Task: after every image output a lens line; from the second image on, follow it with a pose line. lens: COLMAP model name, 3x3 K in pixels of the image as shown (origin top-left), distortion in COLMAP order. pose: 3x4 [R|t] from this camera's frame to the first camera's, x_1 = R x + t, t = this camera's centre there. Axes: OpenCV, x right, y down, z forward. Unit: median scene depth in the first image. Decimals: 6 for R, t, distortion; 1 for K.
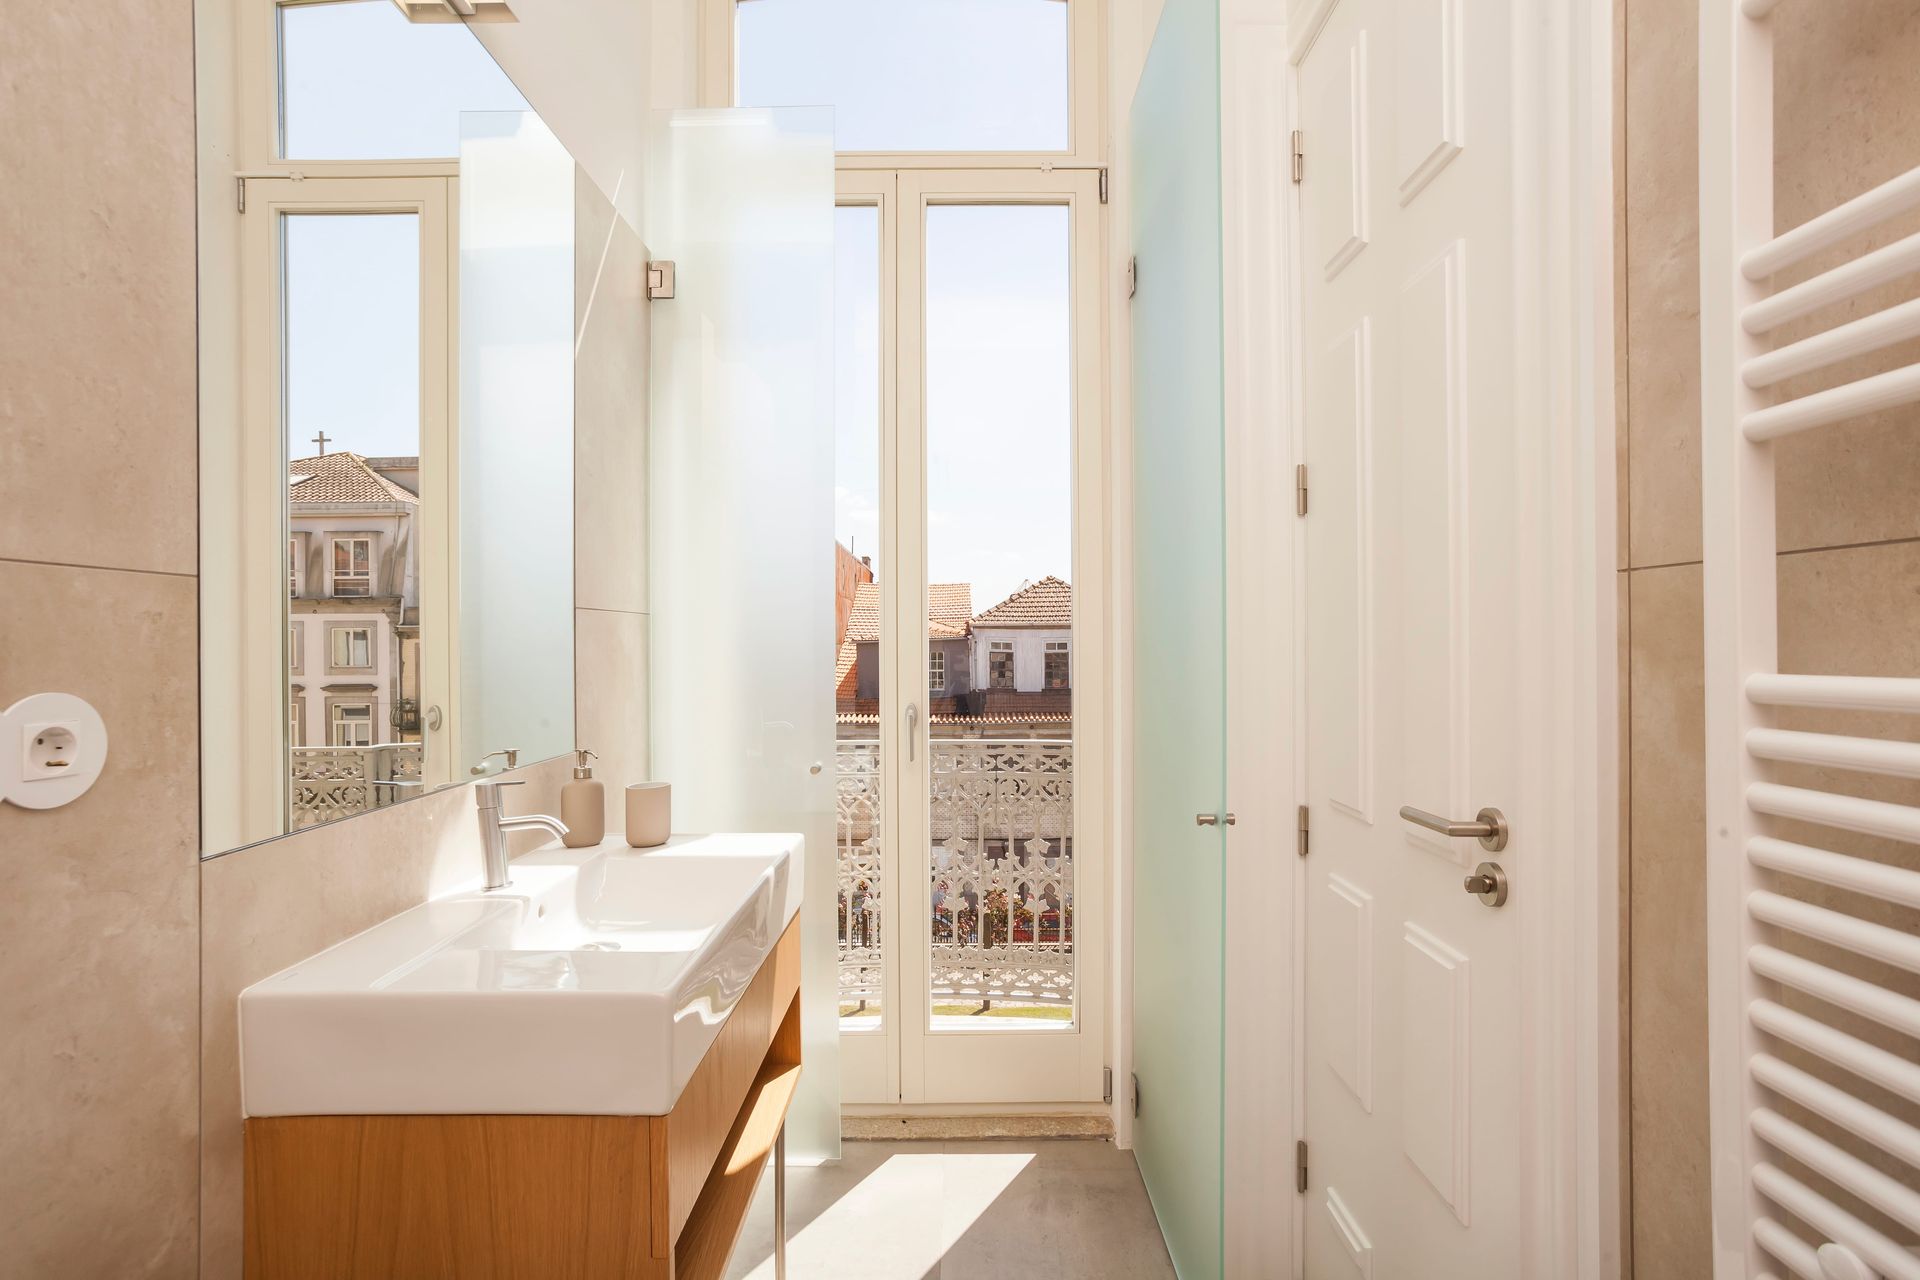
lens RADIAL K [[950.2, 0, 953.8], [0, 950.2, 633.3], [0, 0, 1]] dist [0.001736, 0.000043]
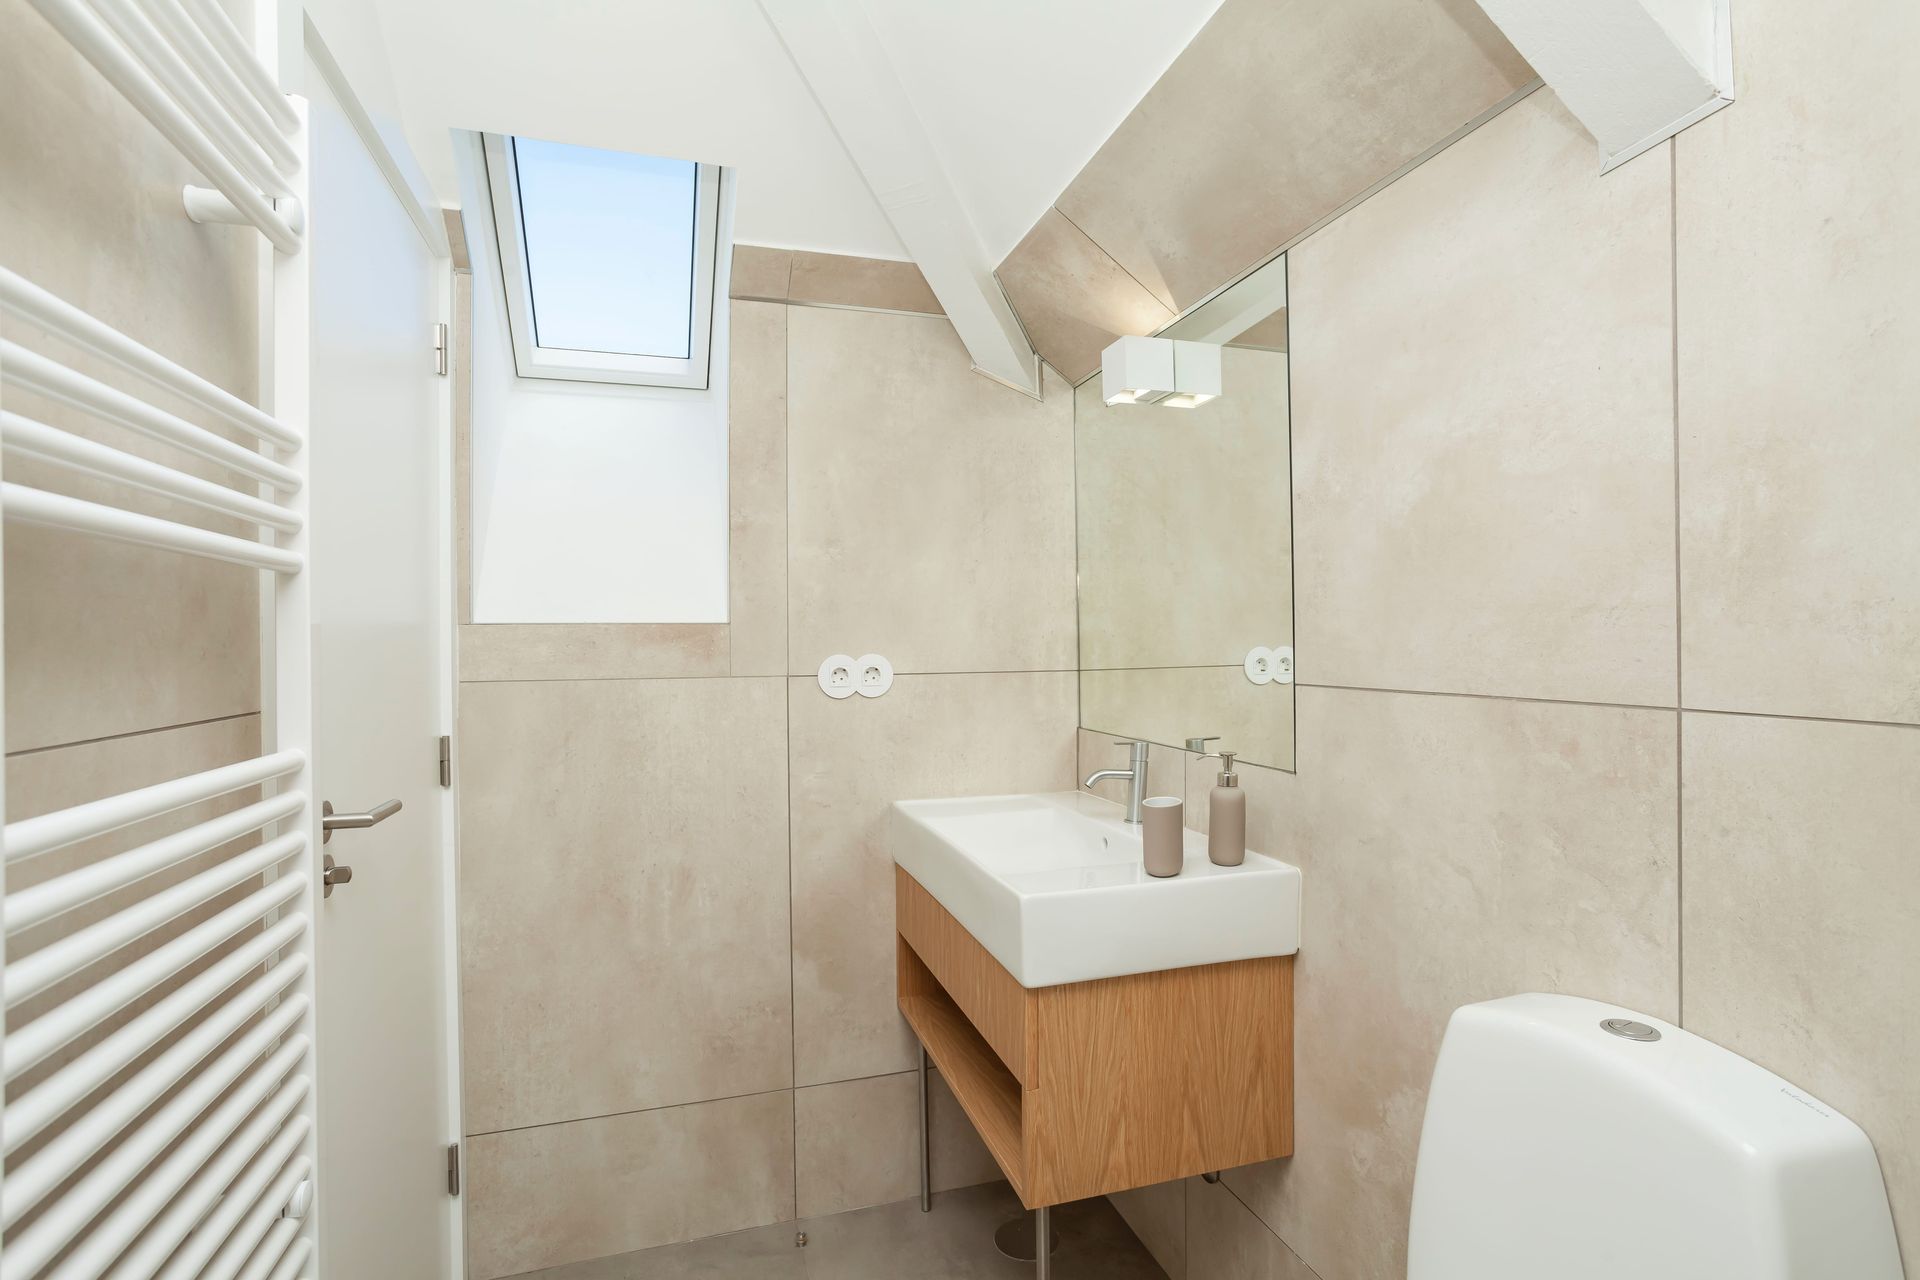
lens RADIAL K [[919.6, 0, 957.6], [0, 919.6, 642.4], [0, 0, 1]] dist [0.000438, 0.000255]
pose [[-0.954818, 0.013883, -0.296868, 0.194002], [0.016008, 0.999861, -0.004728, -0.022920], [0.296761, -0.009267, -0.954907, 1.774453]]
